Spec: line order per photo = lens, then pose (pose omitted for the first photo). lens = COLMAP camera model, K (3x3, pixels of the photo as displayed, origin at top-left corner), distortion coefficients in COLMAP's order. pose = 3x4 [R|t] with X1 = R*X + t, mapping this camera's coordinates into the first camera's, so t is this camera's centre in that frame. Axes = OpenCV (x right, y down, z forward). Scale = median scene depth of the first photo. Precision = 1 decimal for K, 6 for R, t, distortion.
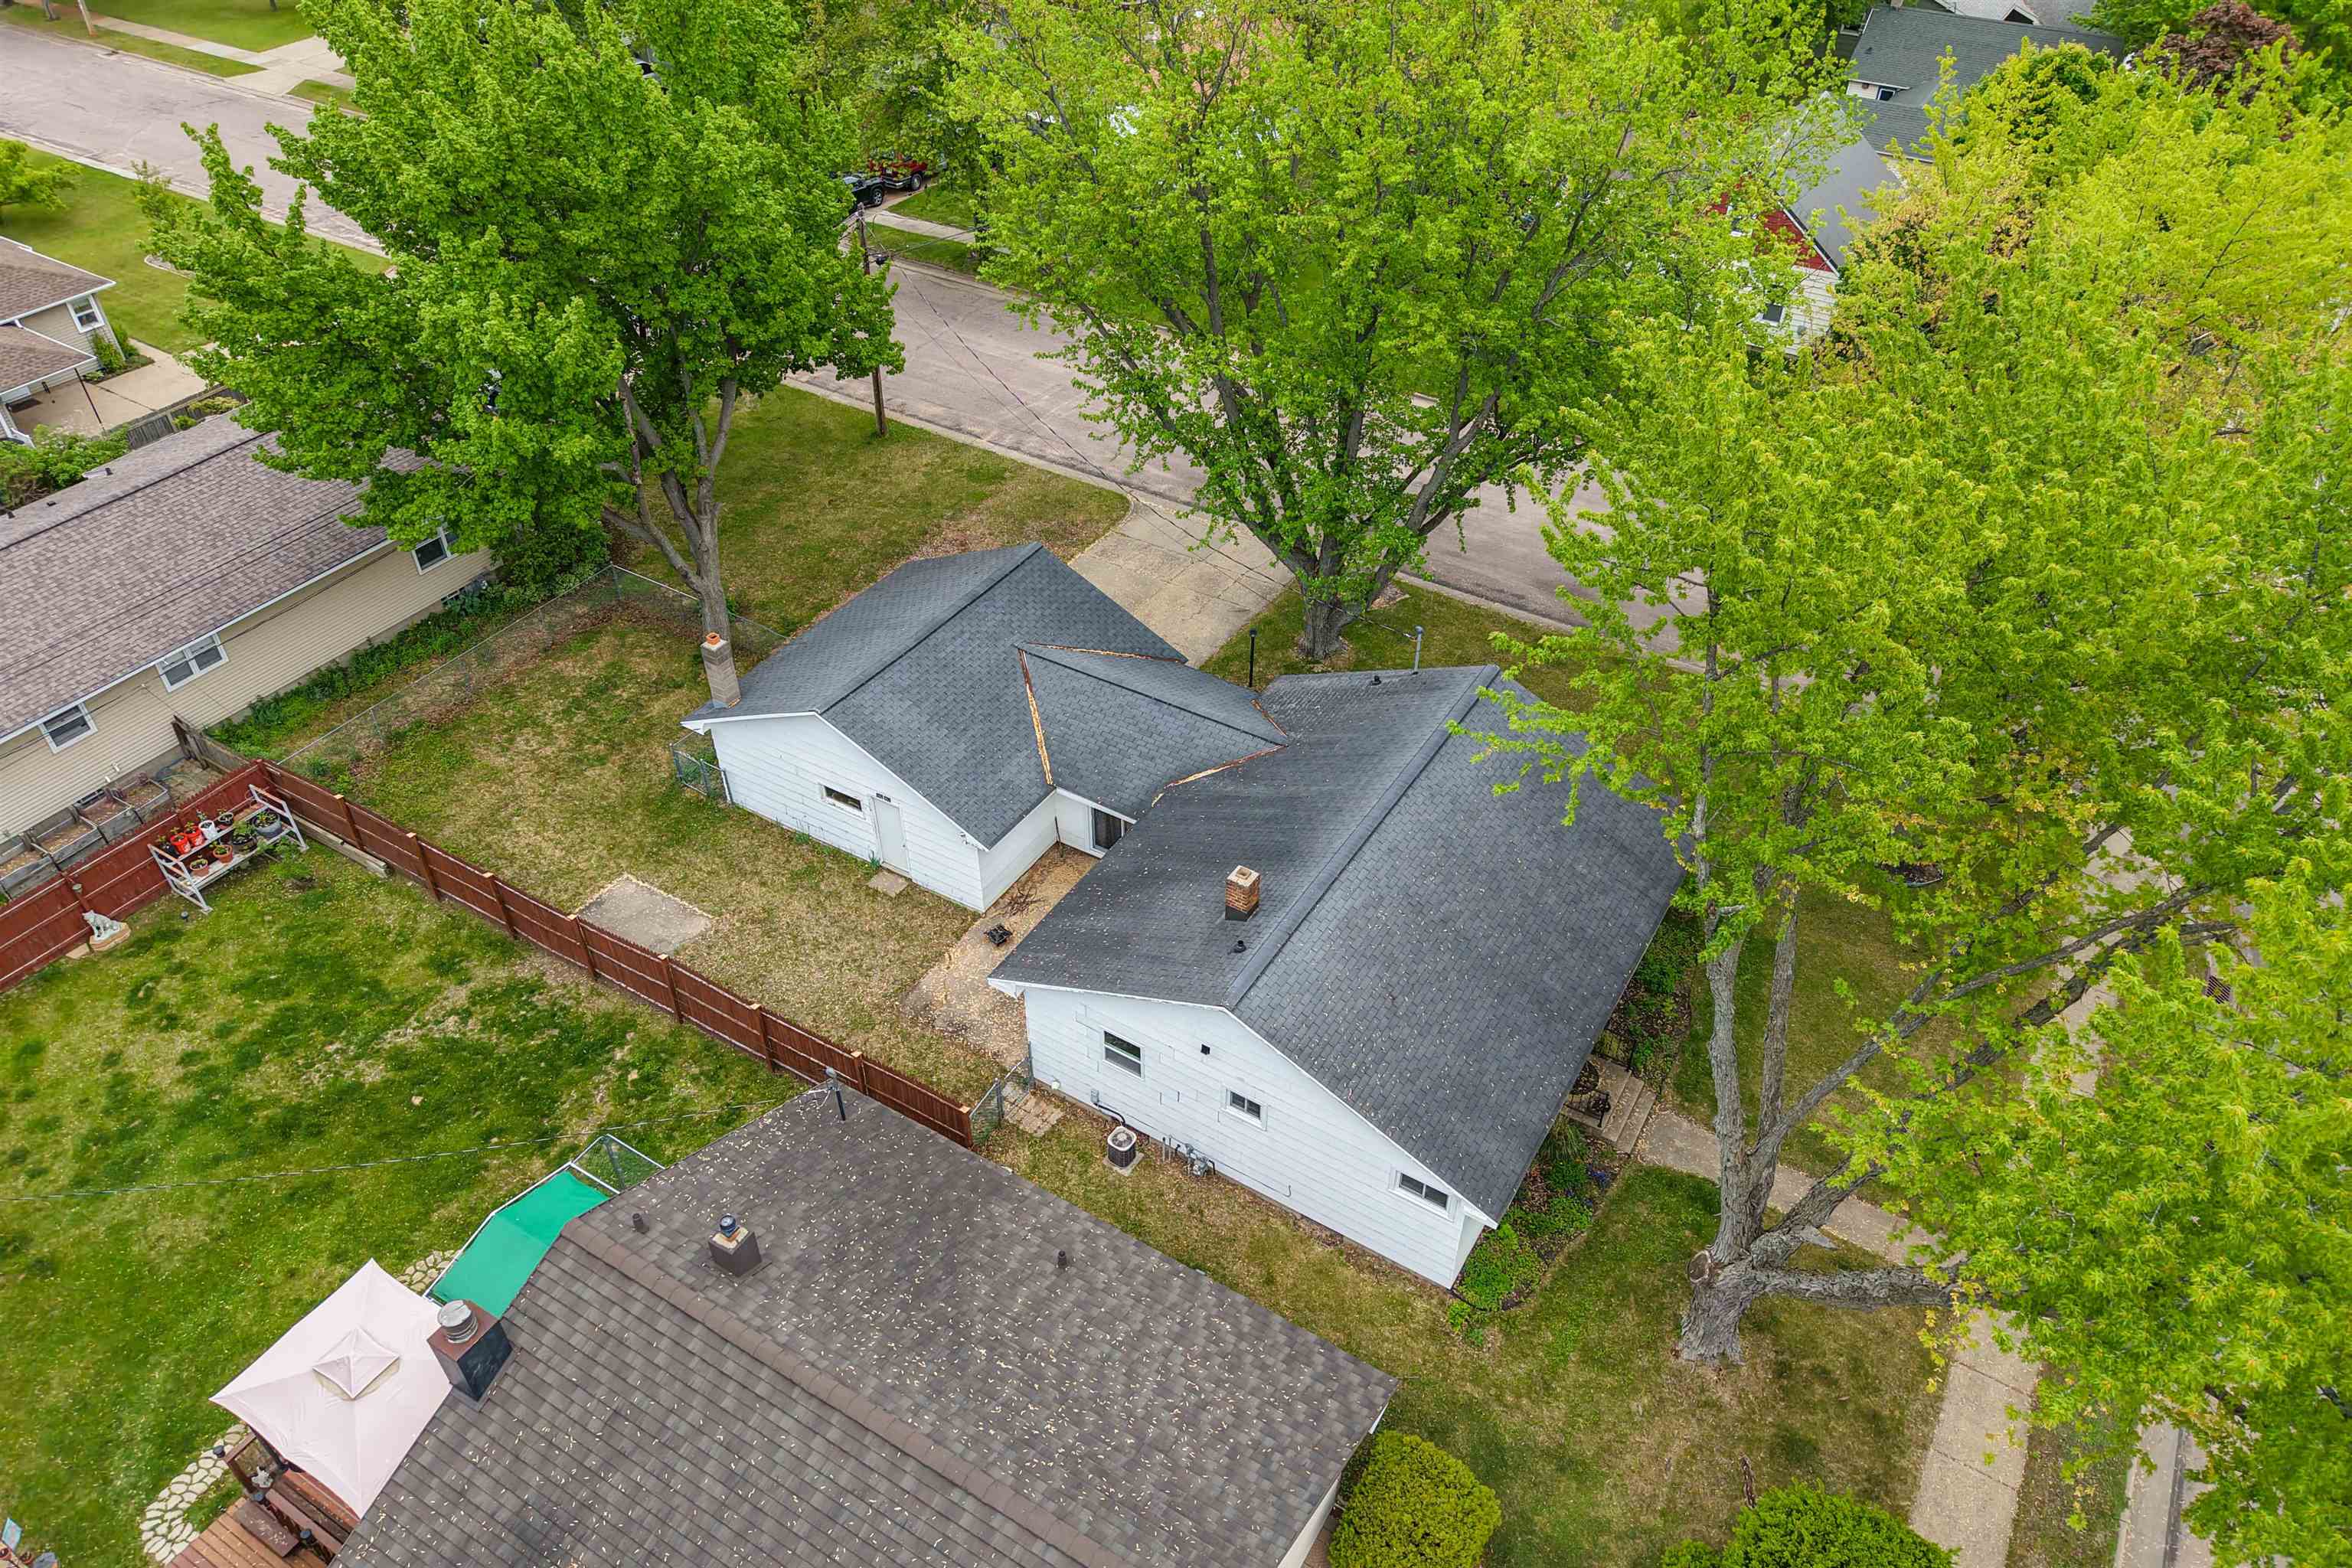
lens RADIAL K [[1585.6, 0, 1170.9], [0, 1585.6, 769.8], [0, 0, 1]] dist [0.013226, -0.018400]
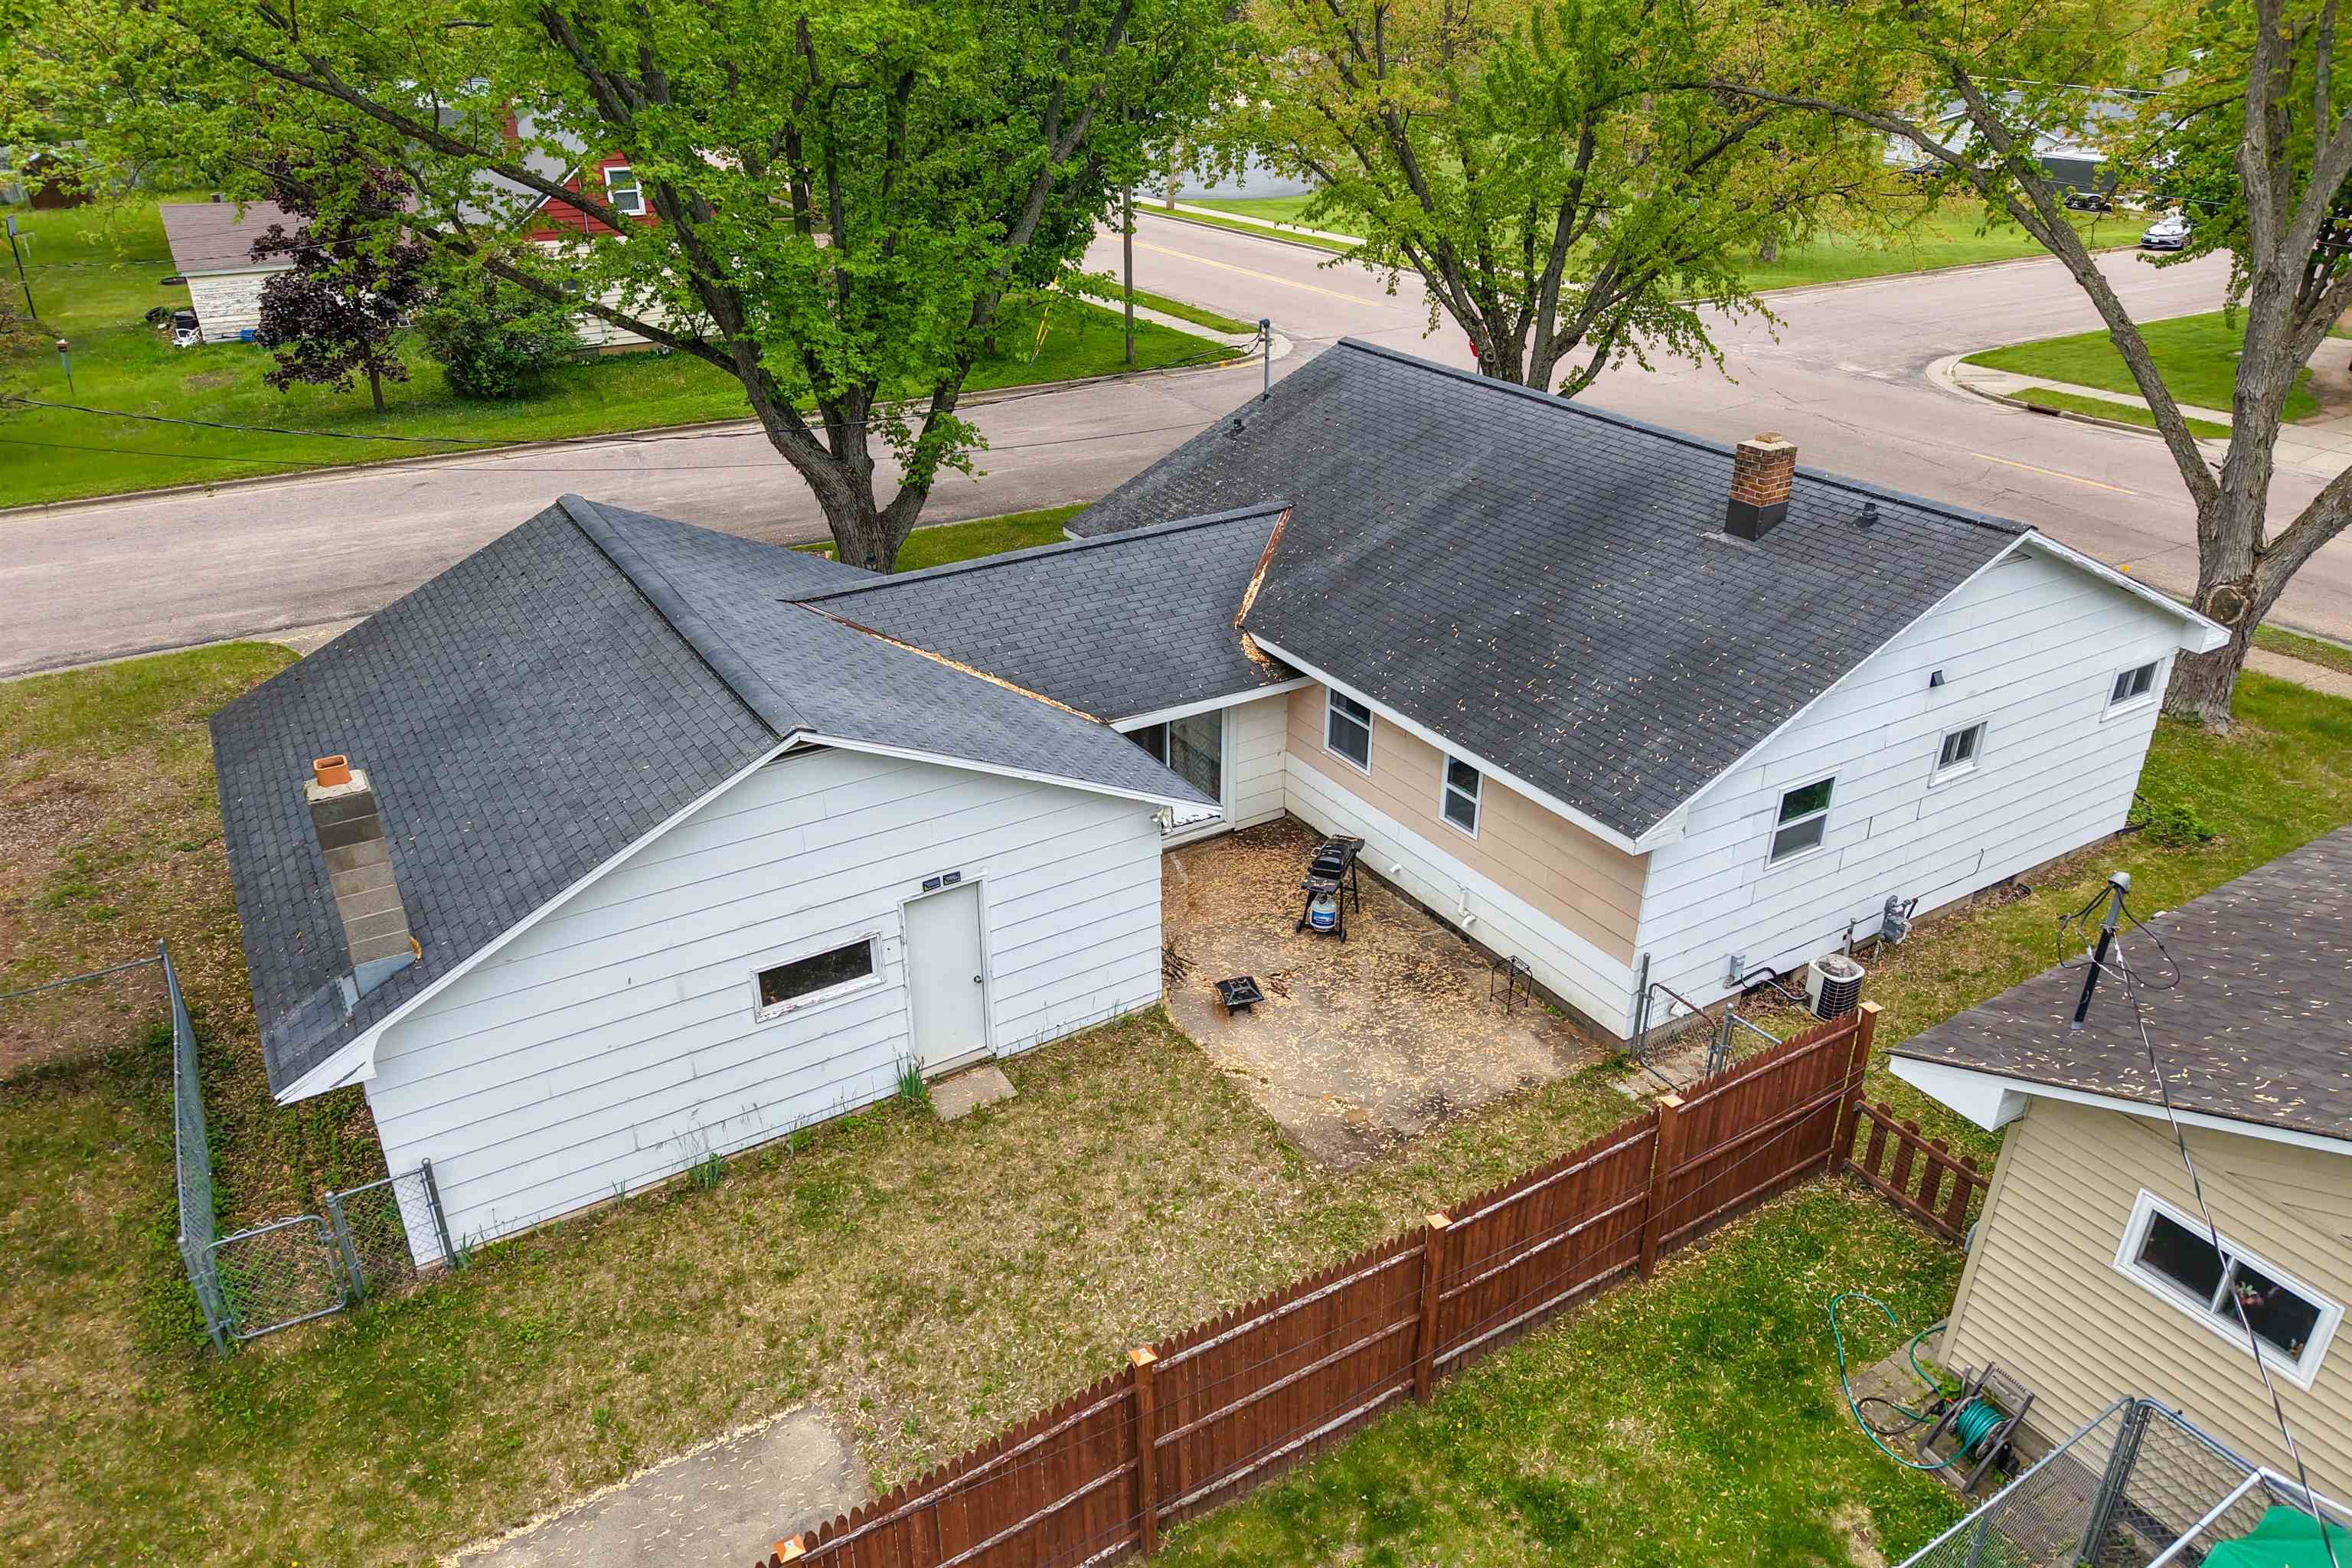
lens RADIAL K [[1585.6, 0, 1186.6], [0, 1585.6, 793.3], [0, 0, 1]] dist [0.013226, -0.018400]
pose [[0.448225, -0.405913, 0.796448, -0.511851], [0.561309, 0.821216, 0.102643, -0.010029], [-0.695720, 0.401047, 0.595932, 0.712454]]
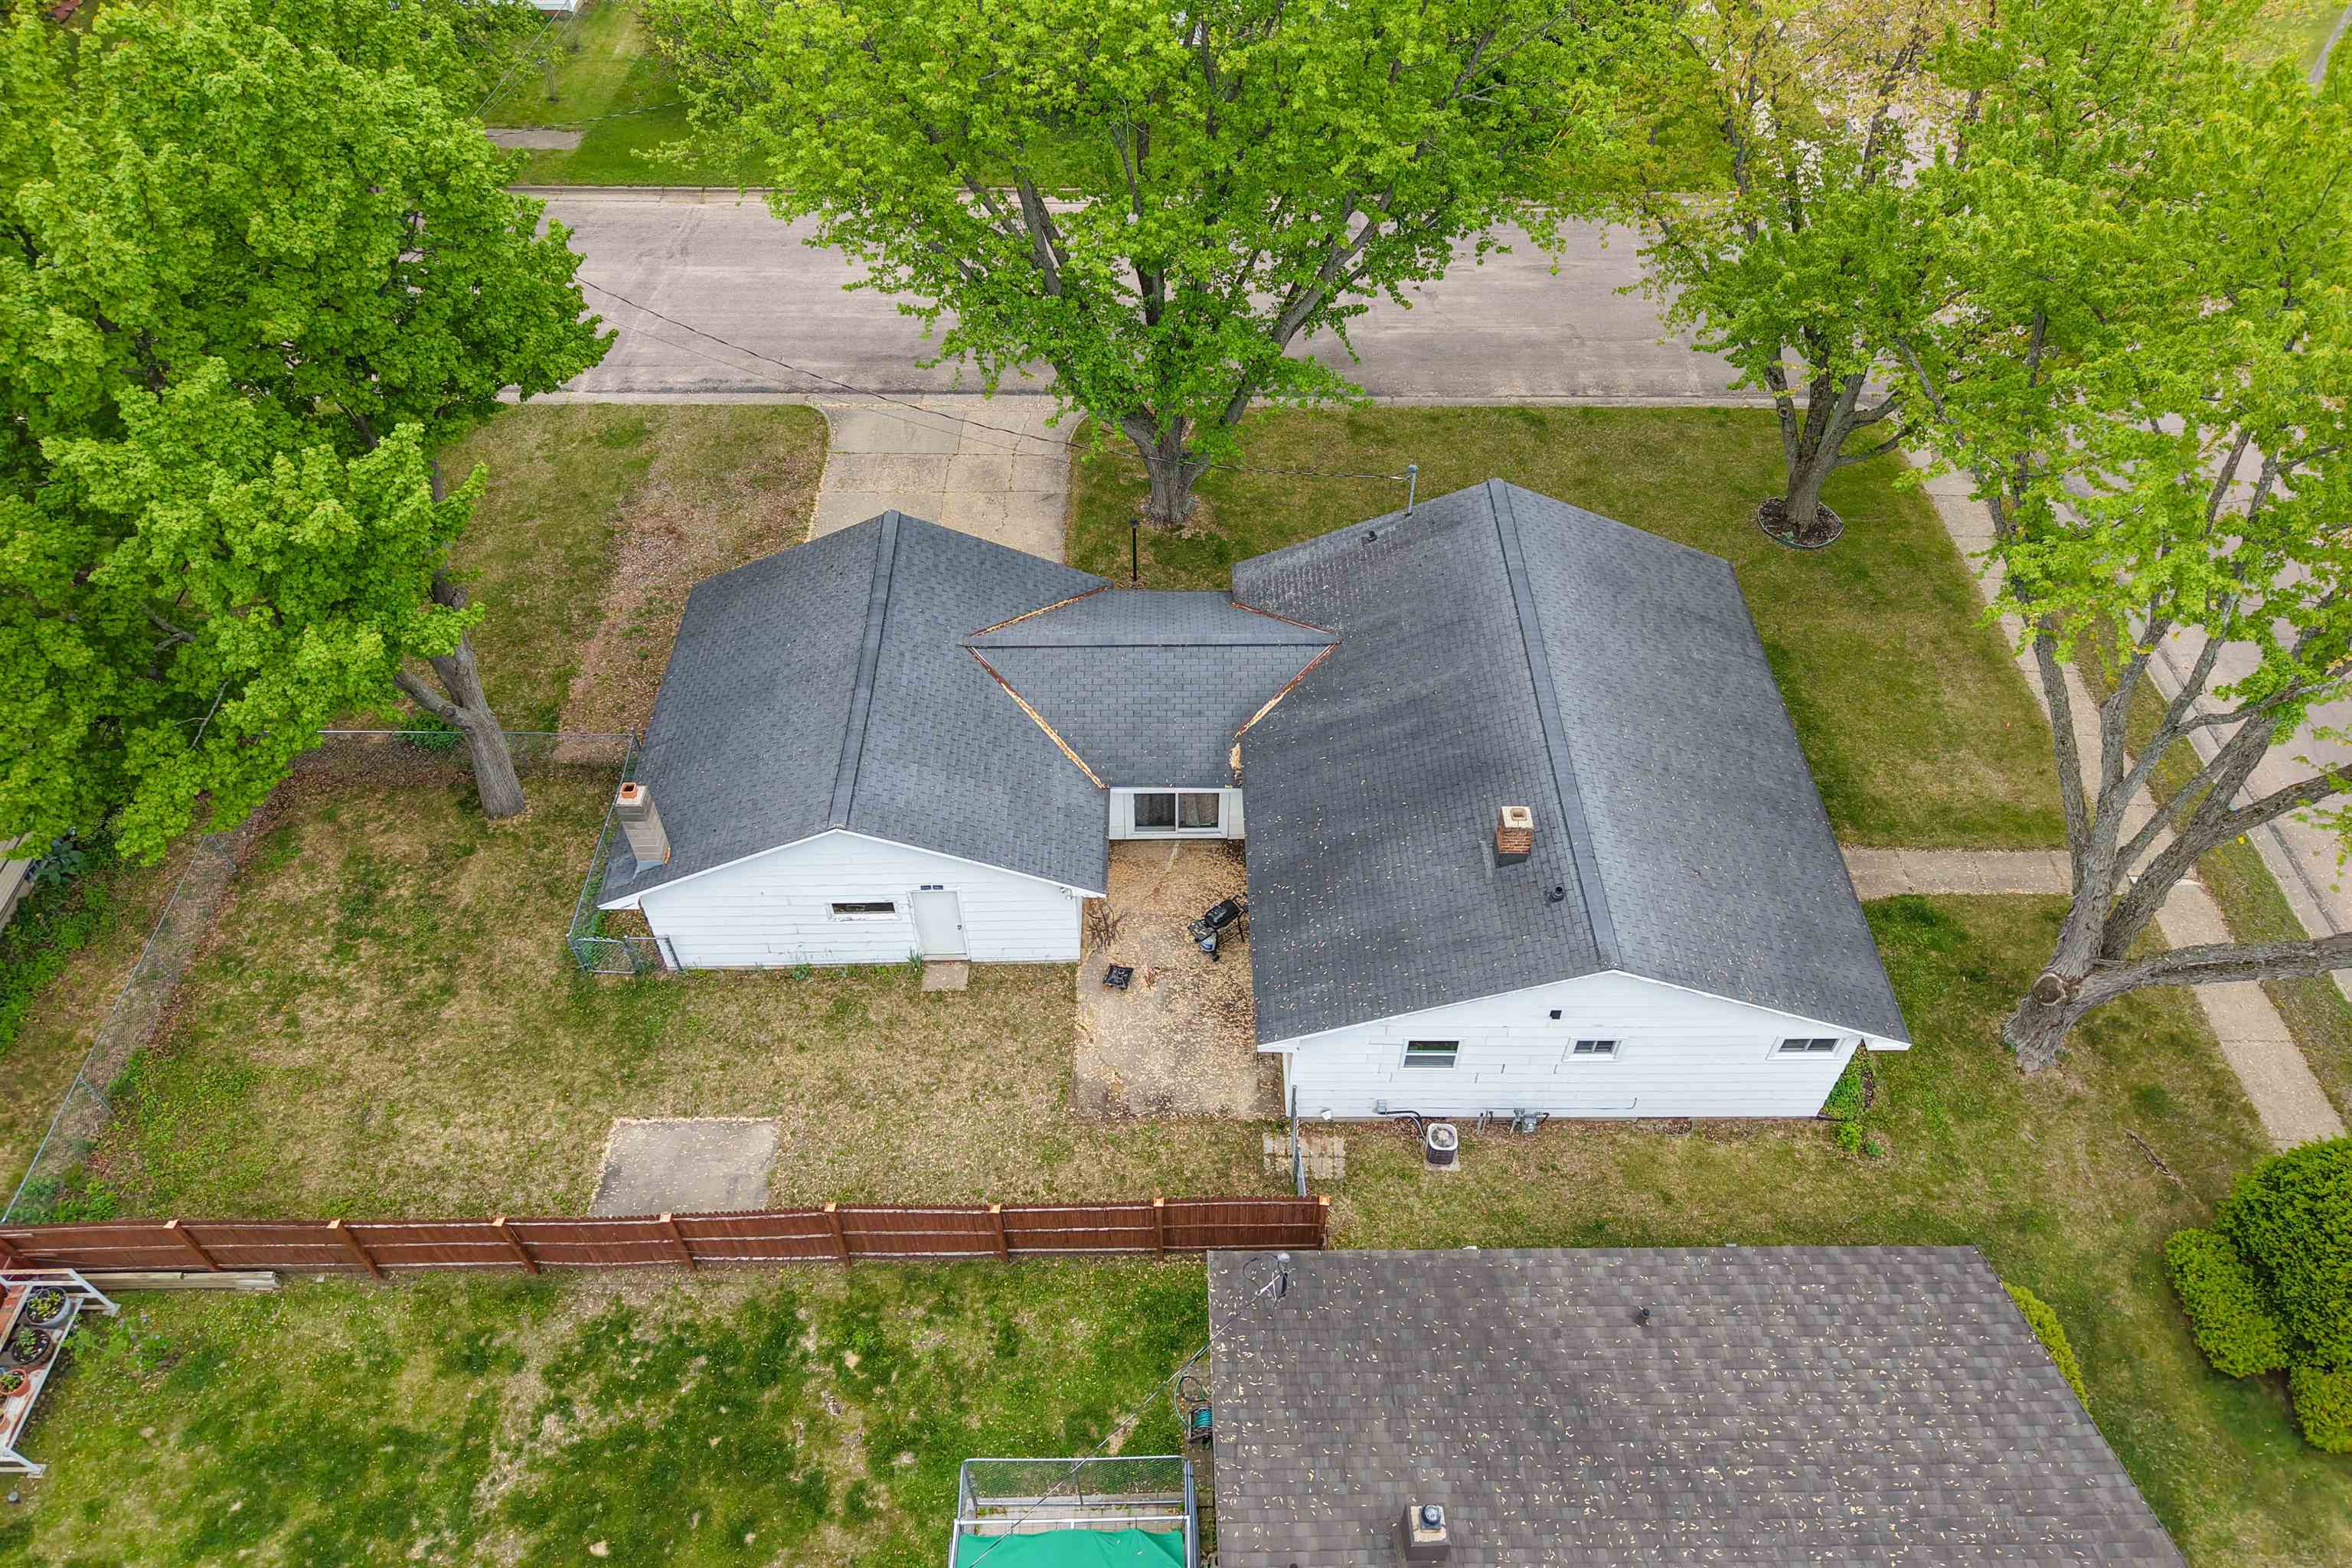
lens RADIAL K [[1585.6, 0, 1171.5], [0, 1585.6, 729.0], [0, 0, 1]] dist [0.013226, -0.018400]
pose [[0.848552, -0.389435, 0.358189, -0.348109], [0.334846, 0.919400, 0.206351, -0.188268], [-0.409680, -0.055161, 0.910560, 0.239454]]
